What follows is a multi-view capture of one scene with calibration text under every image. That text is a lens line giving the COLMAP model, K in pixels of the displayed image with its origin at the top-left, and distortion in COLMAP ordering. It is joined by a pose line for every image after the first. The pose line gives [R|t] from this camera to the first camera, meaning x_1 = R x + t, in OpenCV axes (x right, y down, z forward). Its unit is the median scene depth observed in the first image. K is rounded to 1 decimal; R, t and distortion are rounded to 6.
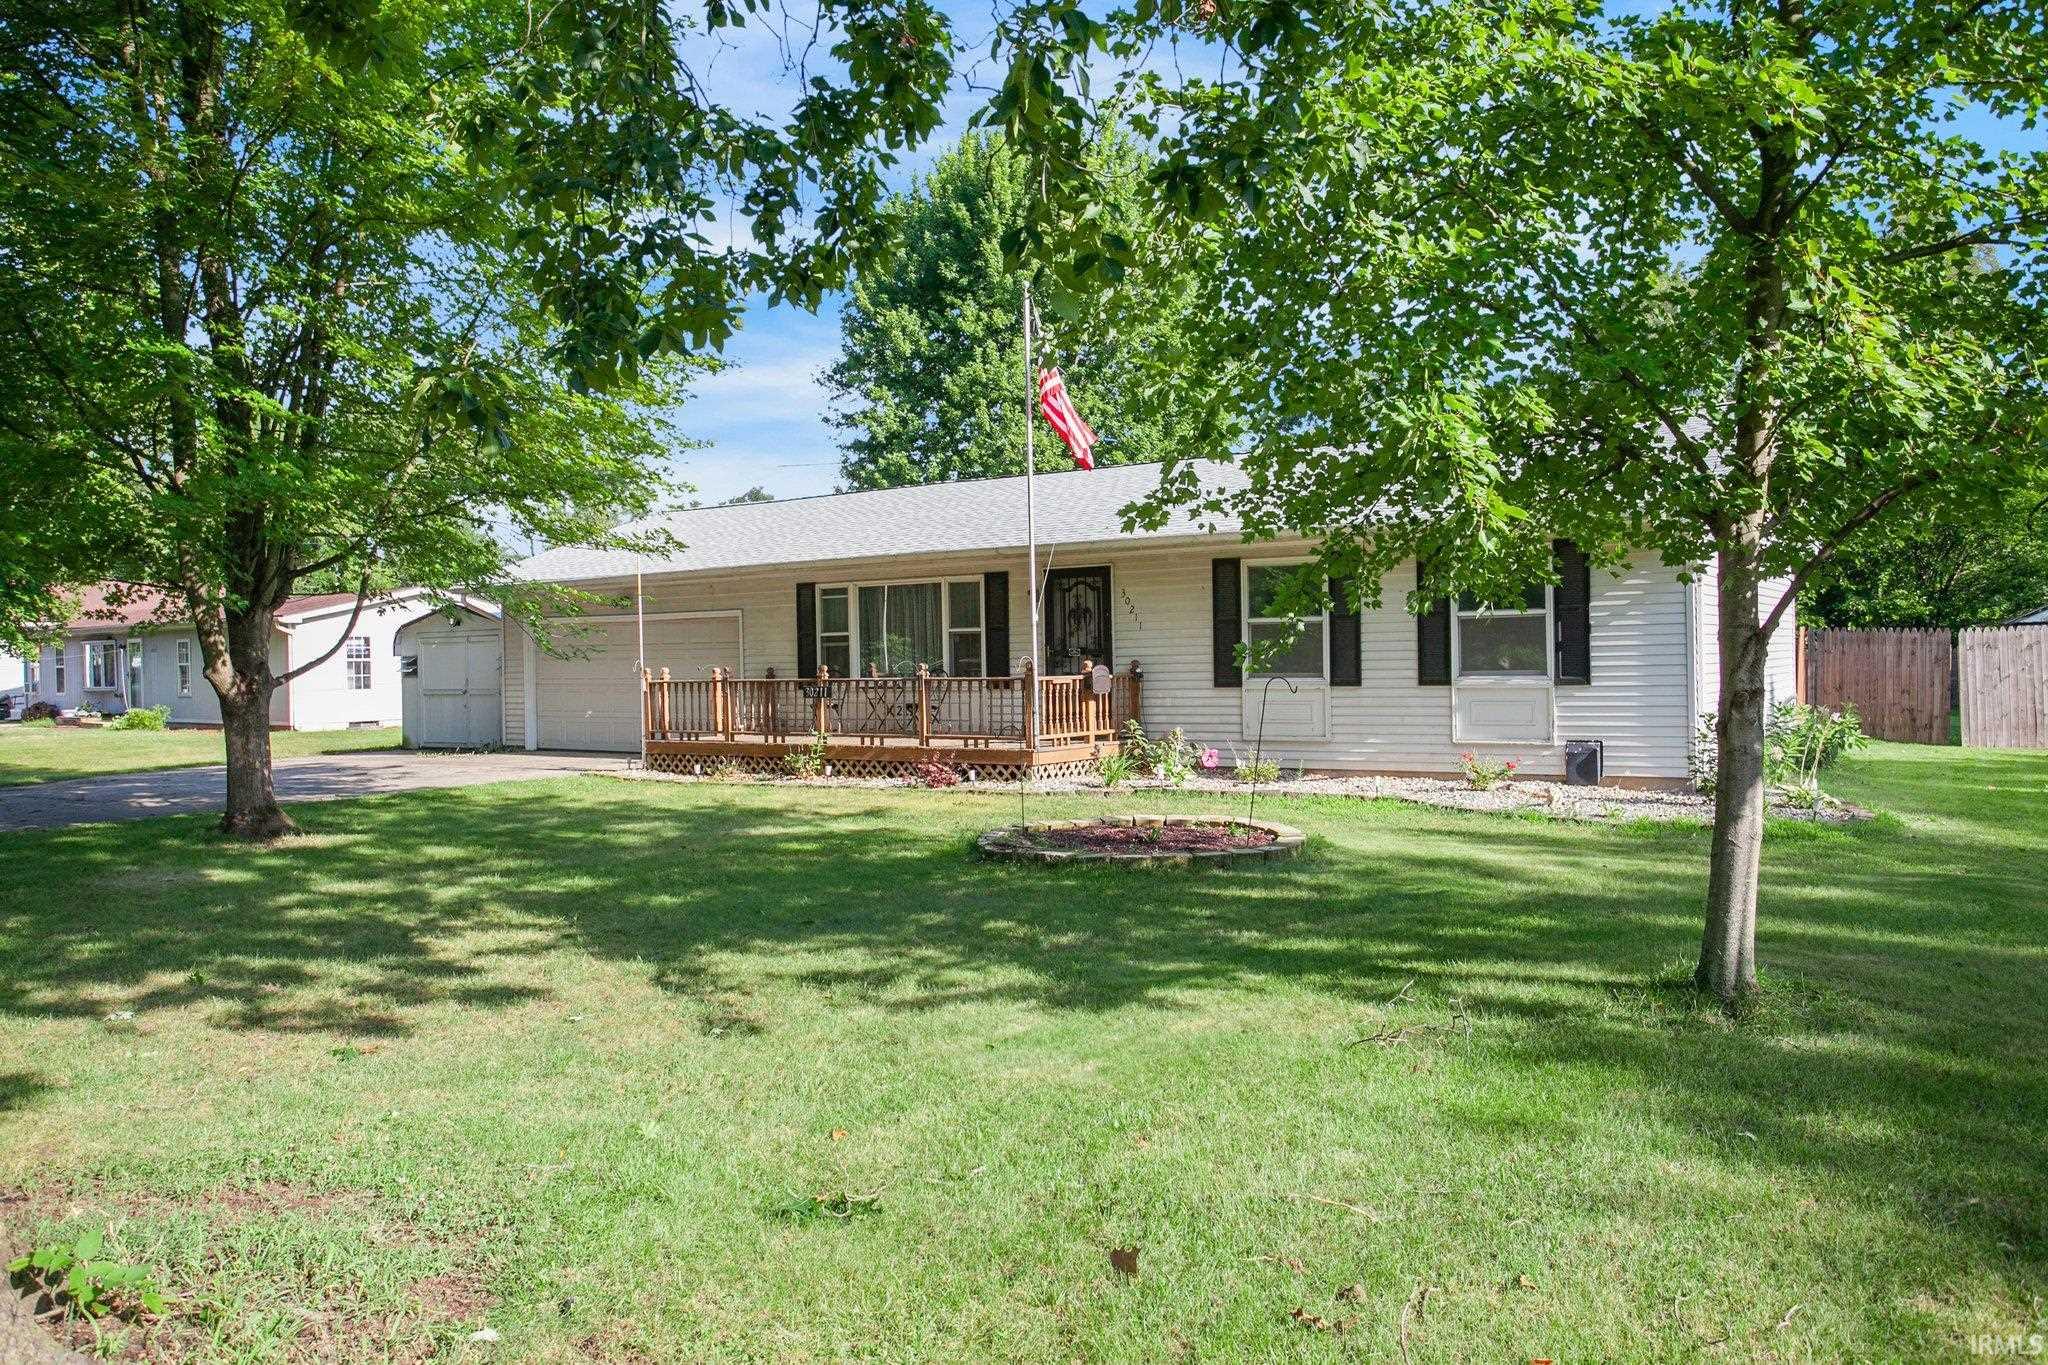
lens RADIAL K [[1596.4, 0, 1023.5], [0, 1596.4, 683.2], [0, 0, 1]] dist [-0.014212, -0.000896]
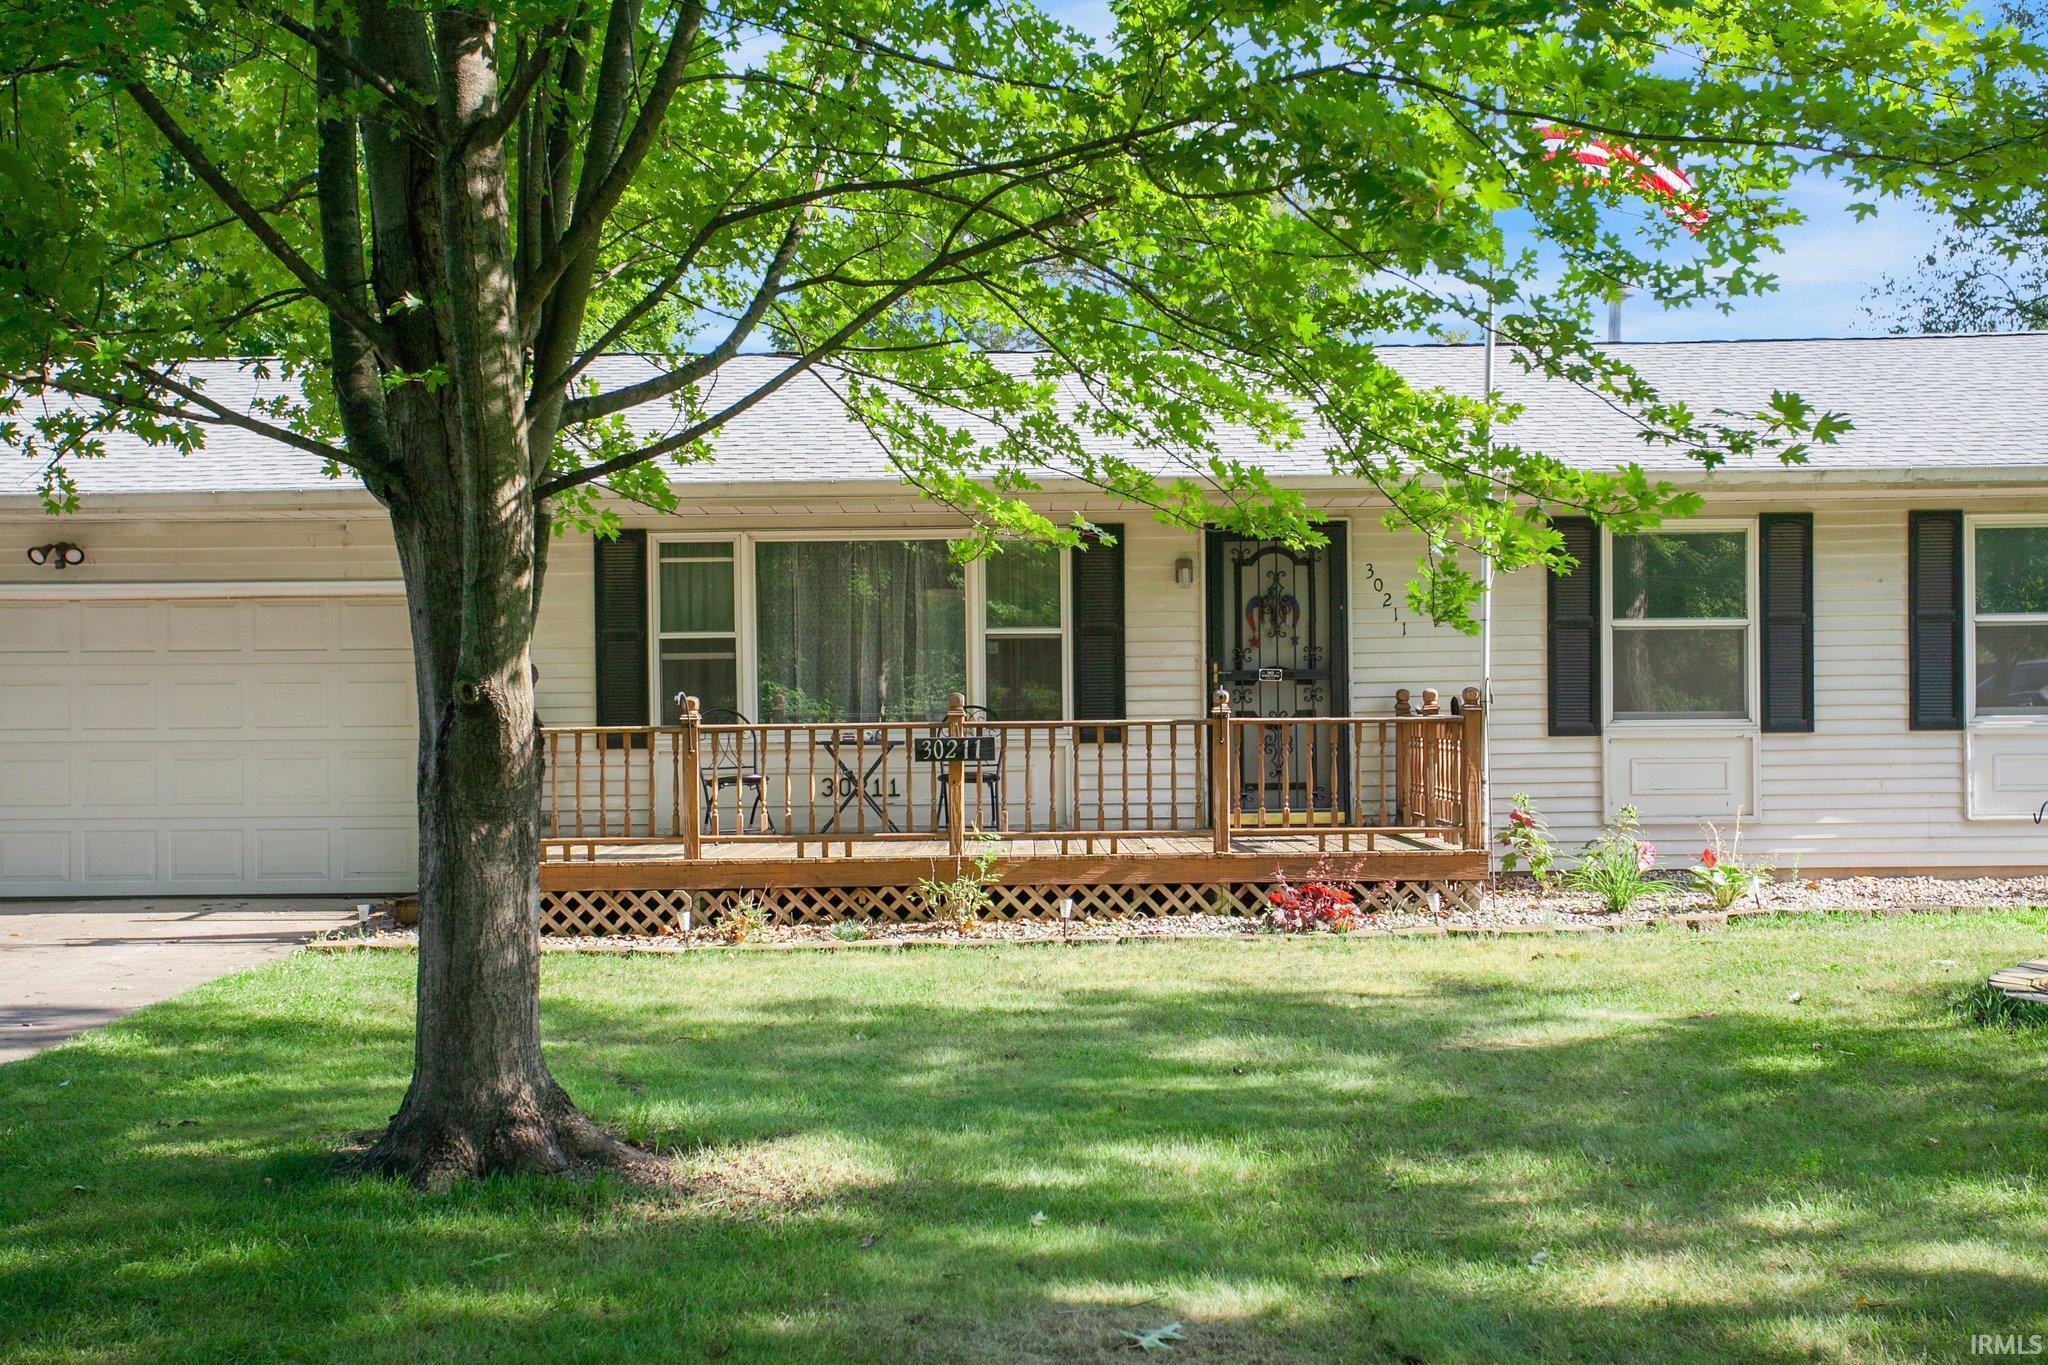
lens RADIAL K [[2371.0, 0, 1024.3], [0, 2371.0, 688.2], [0, 0, 1]] dist [0.046441, 0.000000]
pose [[0.811087, 0.007631, 0.584875, -0.525144], [0.006875, 0.999721, -0.022578, 0.003251], [-0.584885, 0.022334, 0.810809, 0.390914]]
